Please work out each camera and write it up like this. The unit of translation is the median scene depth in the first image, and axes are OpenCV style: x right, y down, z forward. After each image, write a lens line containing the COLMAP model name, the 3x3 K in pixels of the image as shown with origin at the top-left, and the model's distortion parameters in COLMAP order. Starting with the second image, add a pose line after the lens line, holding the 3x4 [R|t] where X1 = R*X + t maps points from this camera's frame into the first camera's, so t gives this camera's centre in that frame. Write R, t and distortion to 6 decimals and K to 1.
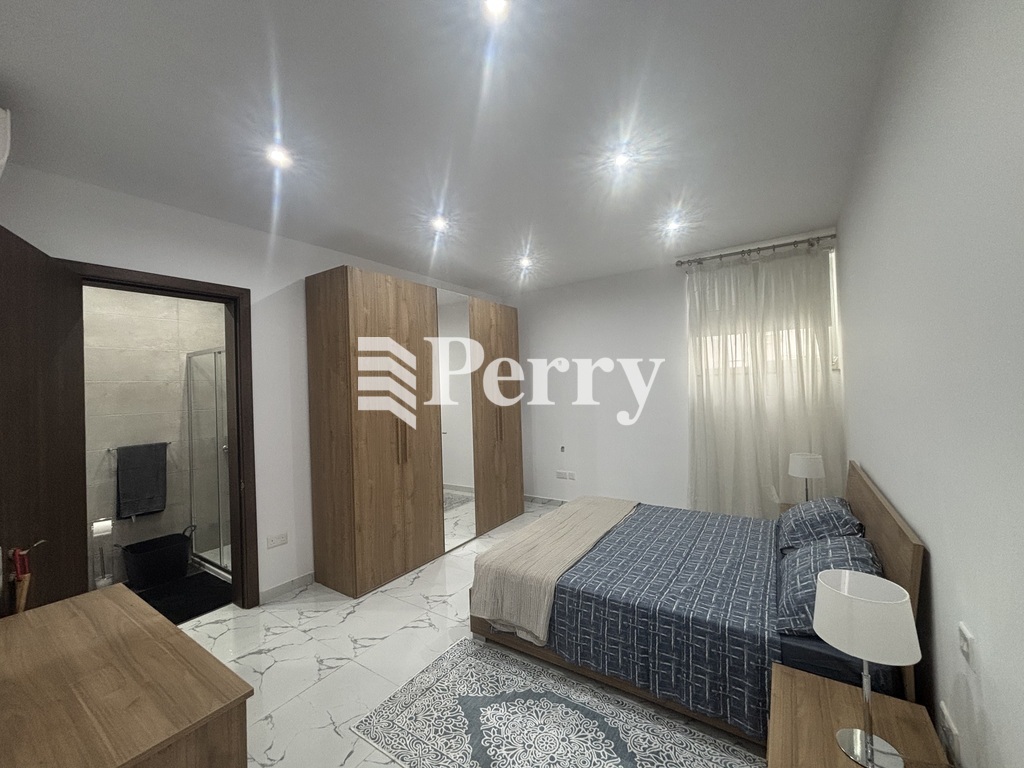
lens RADIAL K [[411.3, 0, 510.9], [0, 411.3, 381.8], [0, 0, 1]] dist [-0.007811, 0.000059]
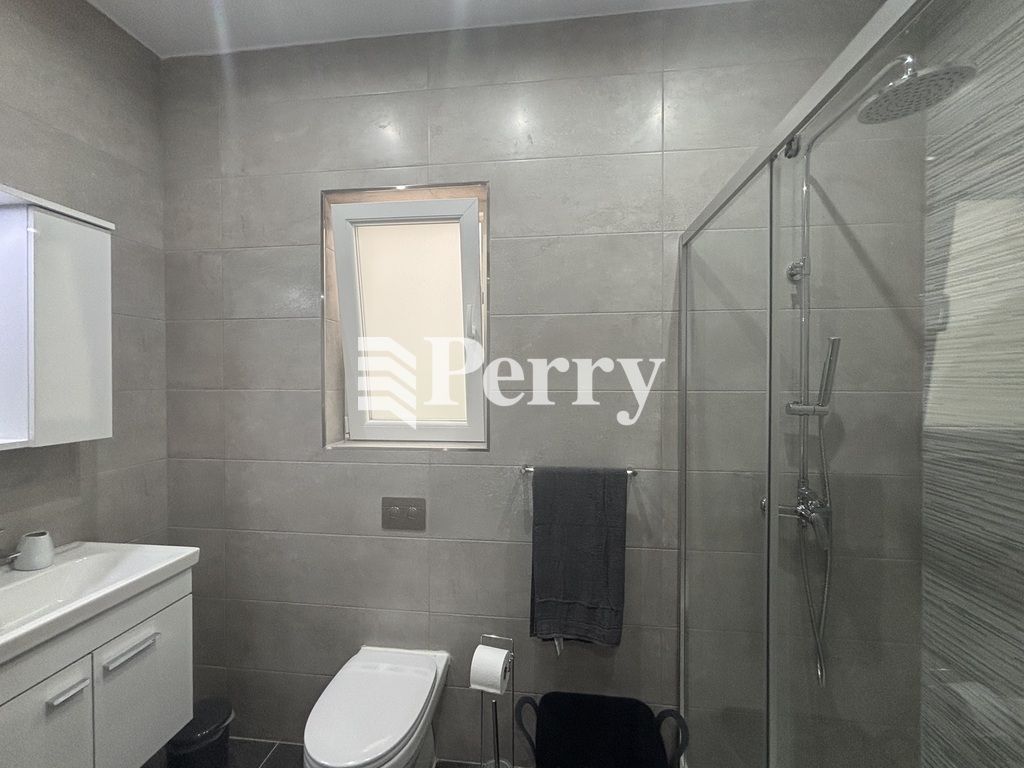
lens RADIAL K [[411.3, 0, 510.9], [0, 411.3, 381.8], [0, 0, 1]] dist [-0.007811, 0.000059]
pose [[0.472817, 0.042479, -0.880136, -0.338867], [-0.007117, 0.998989, 0.044392, 0.029057], [0.881132, -0.014725, 0.472641, 0.438197]]
